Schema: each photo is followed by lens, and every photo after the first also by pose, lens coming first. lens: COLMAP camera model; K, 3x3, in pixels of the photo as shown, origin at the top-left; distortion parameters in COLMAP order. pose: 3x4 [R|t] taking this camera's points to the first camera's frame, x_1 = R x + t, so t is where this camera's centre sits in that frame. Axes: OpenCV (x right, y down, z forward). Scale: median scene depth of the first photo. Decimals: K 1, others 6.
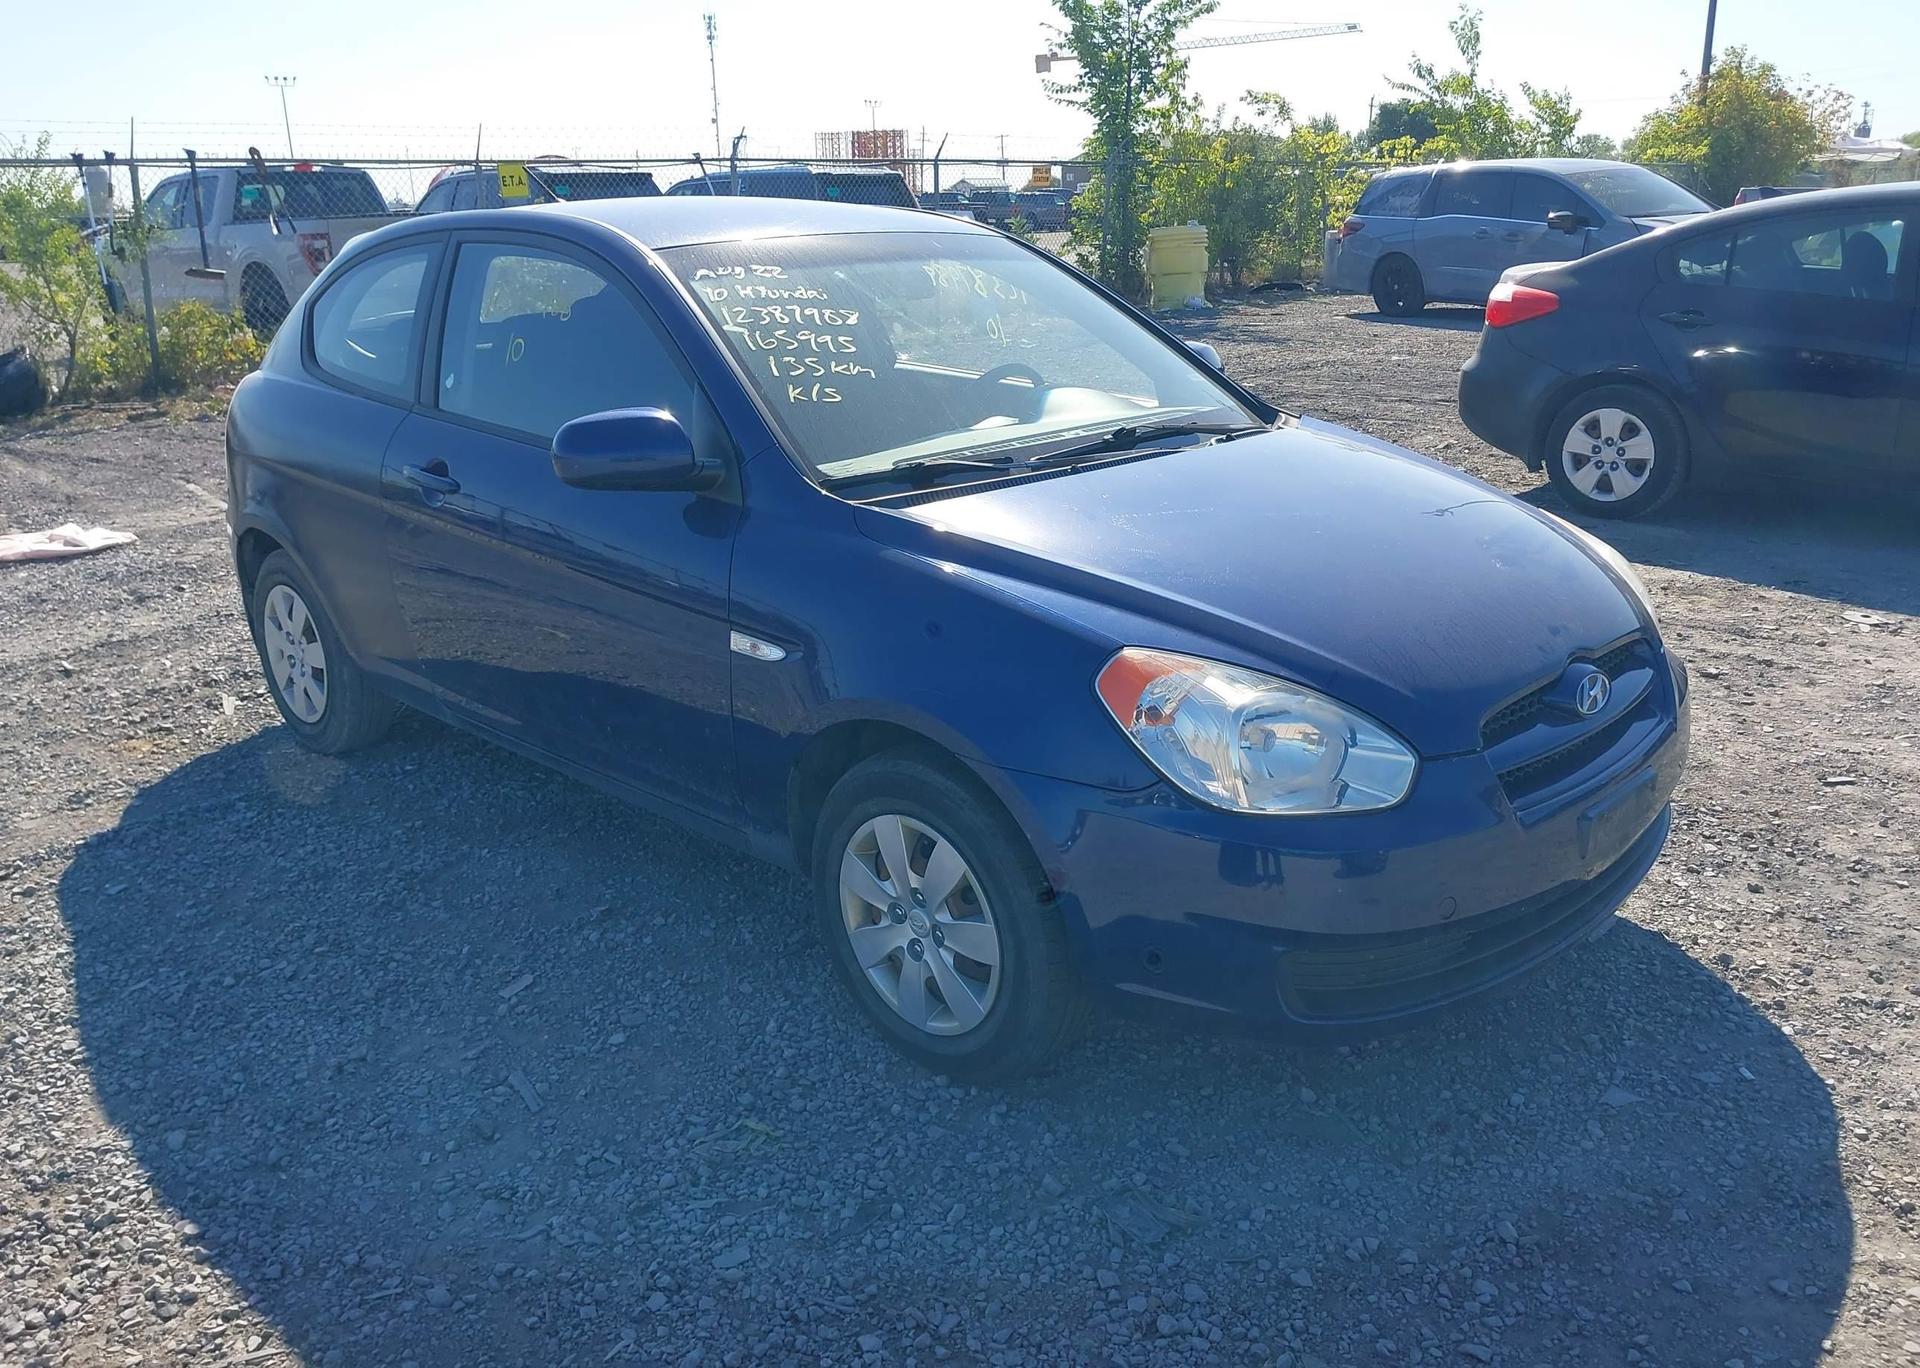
lens RADIAL K [[1516.3, 0, 958.3], [0, 1516.3, 670.2], [0, 0, 1]] dist [0.006154, -0.011103]
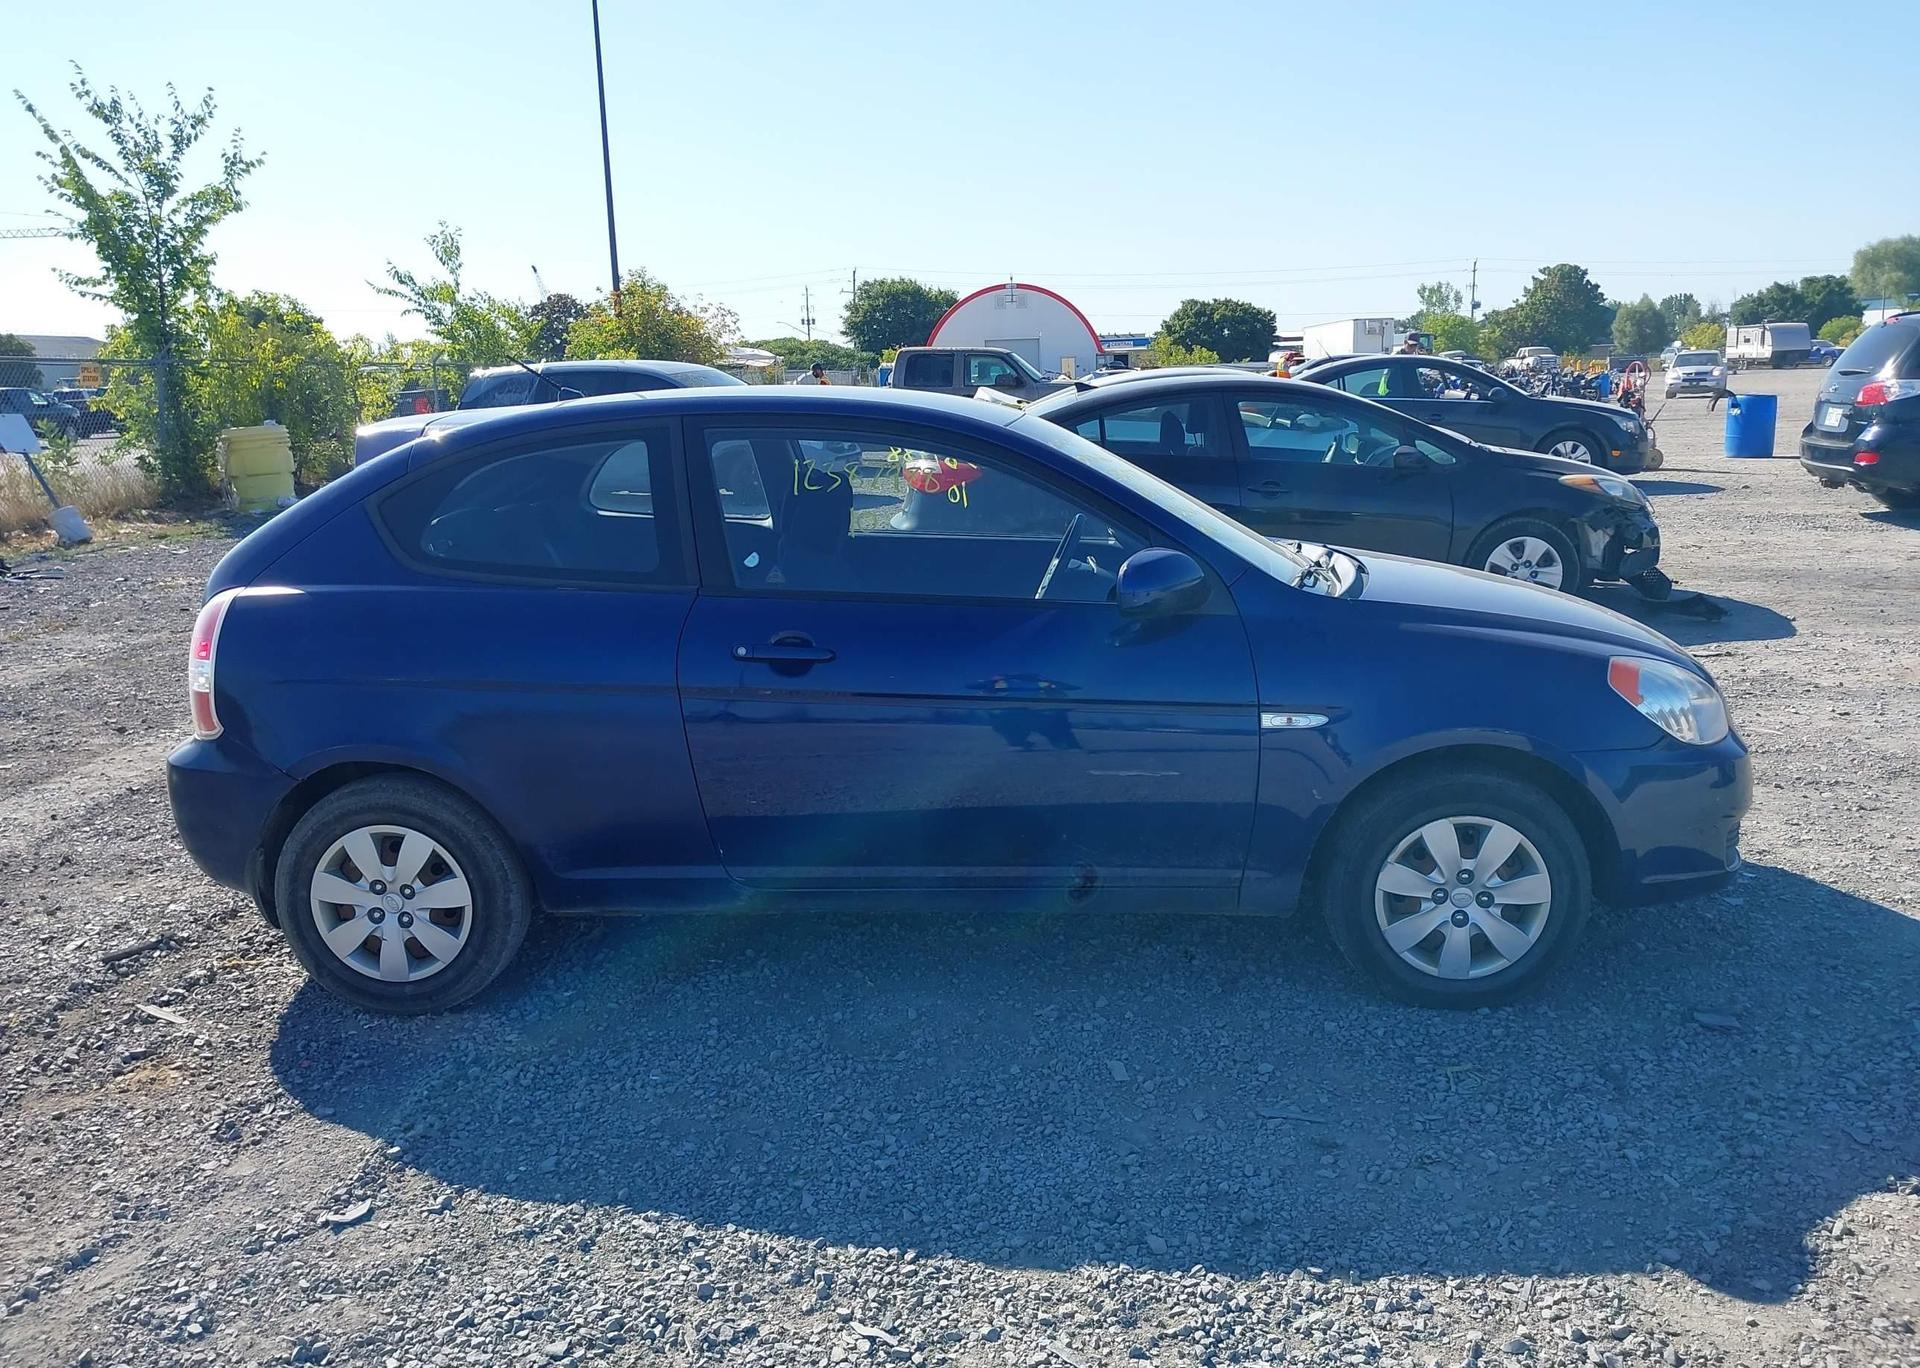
lens RADIAL K [[1511.5, 0, 960.0], [0, 1511.5, 684.0], [0, 0, 1]] dist [0.032527, -0.072681]
pose [[0.753742, -0.127409, 0.644702, -0.746039], [0.201511, 0.978577, -0.042201, -0.031809], [-0.625513, 0.161723, 0.763268, 0.133309]]
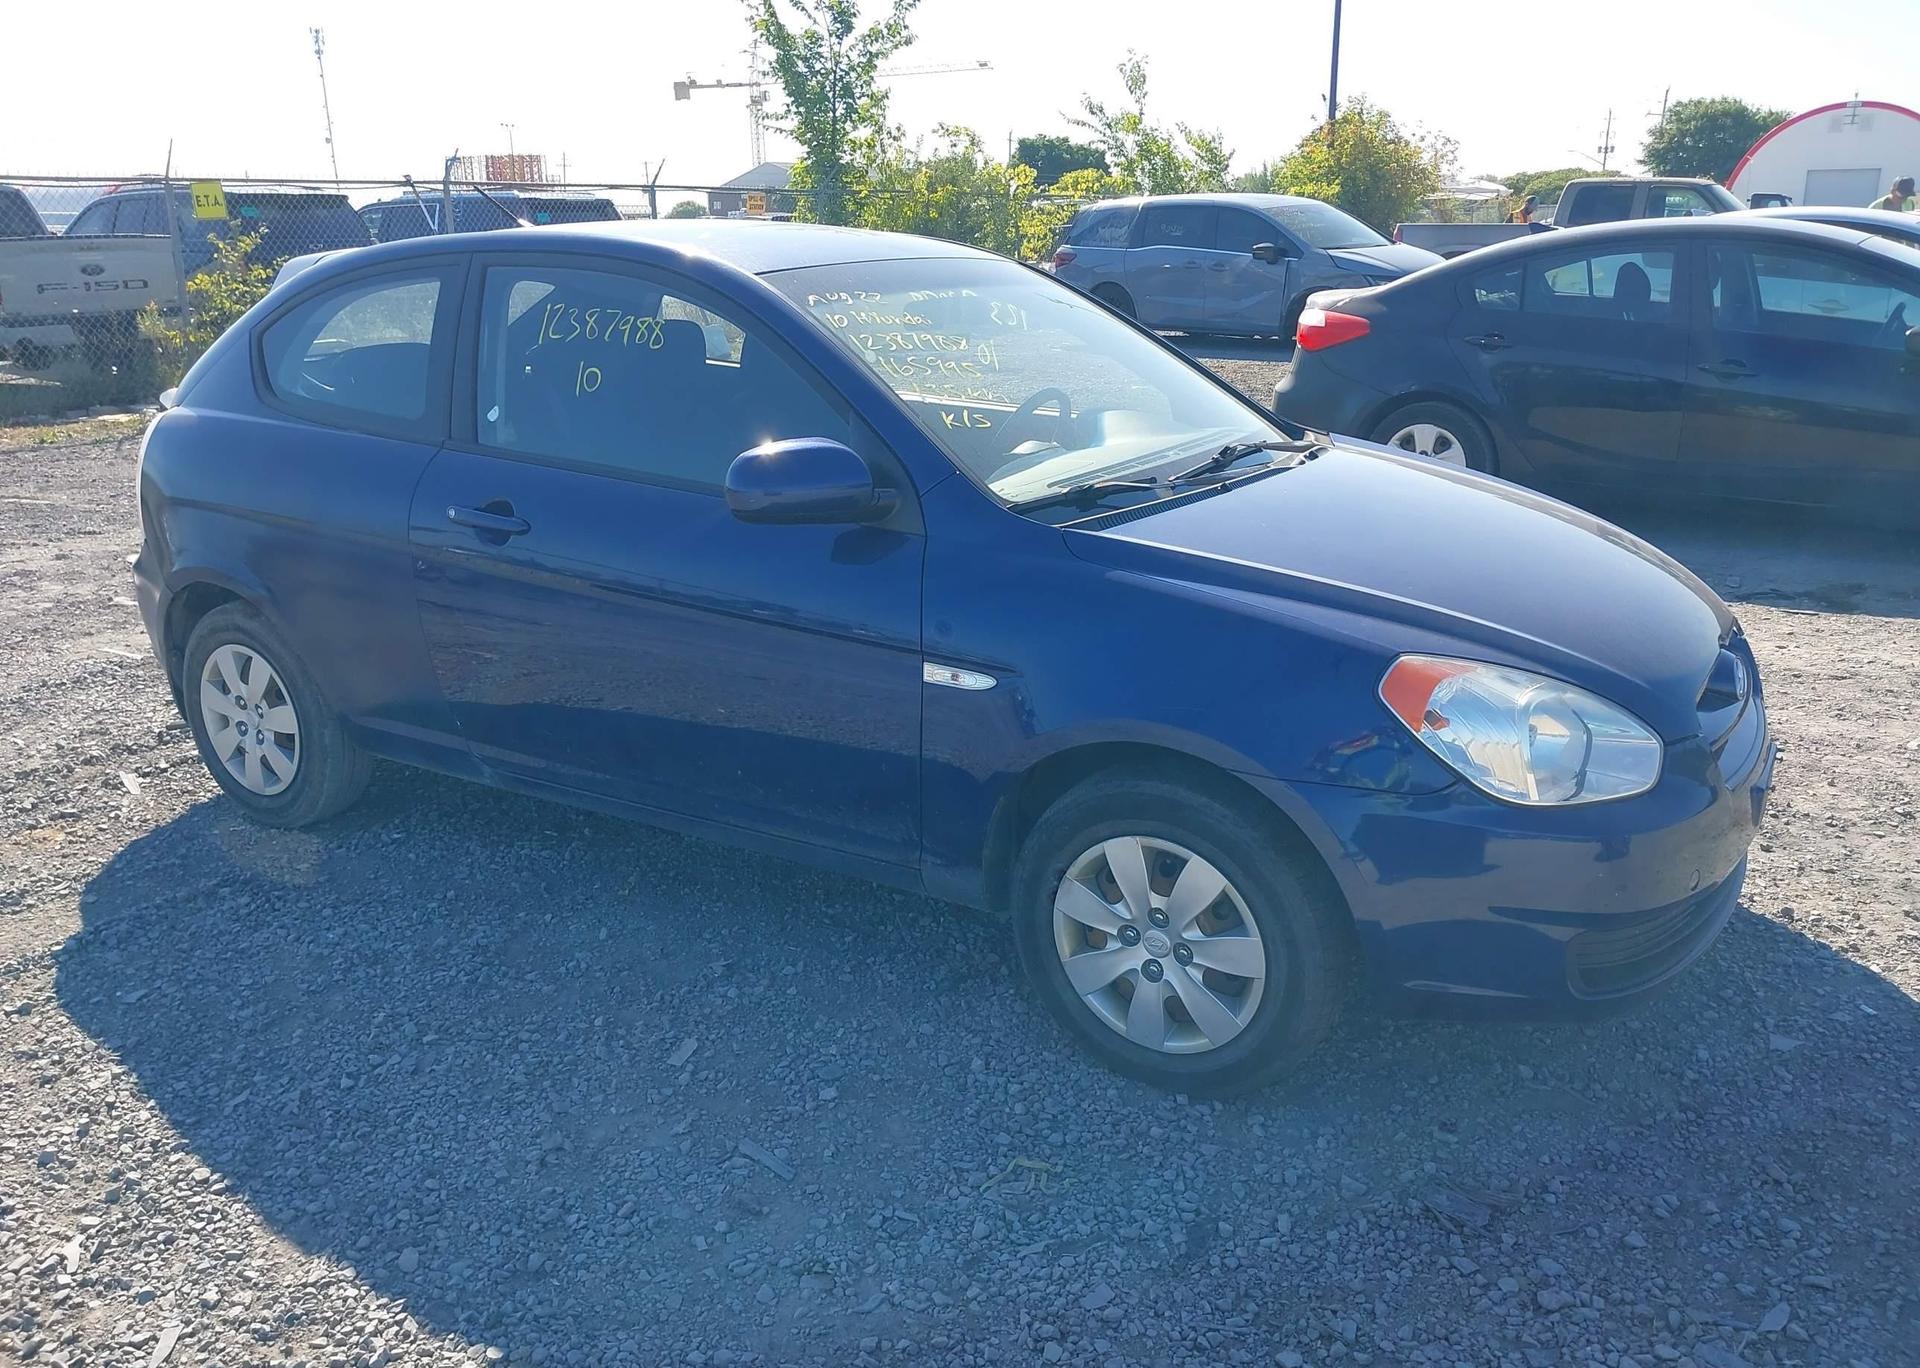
lens RADIAL K [[1517.6, 0, 960.0], [0, 1517.6, 684.0], [0, 0, 1]] dist [0.006563, -0.009869]
pose [[0.974731, -0.054773, 0.216562, -0.225255], [0.056889, 0.998374, -0.003547, -0.004766], [-0.216016, 0.015778, 0.976262, 0.030799]]
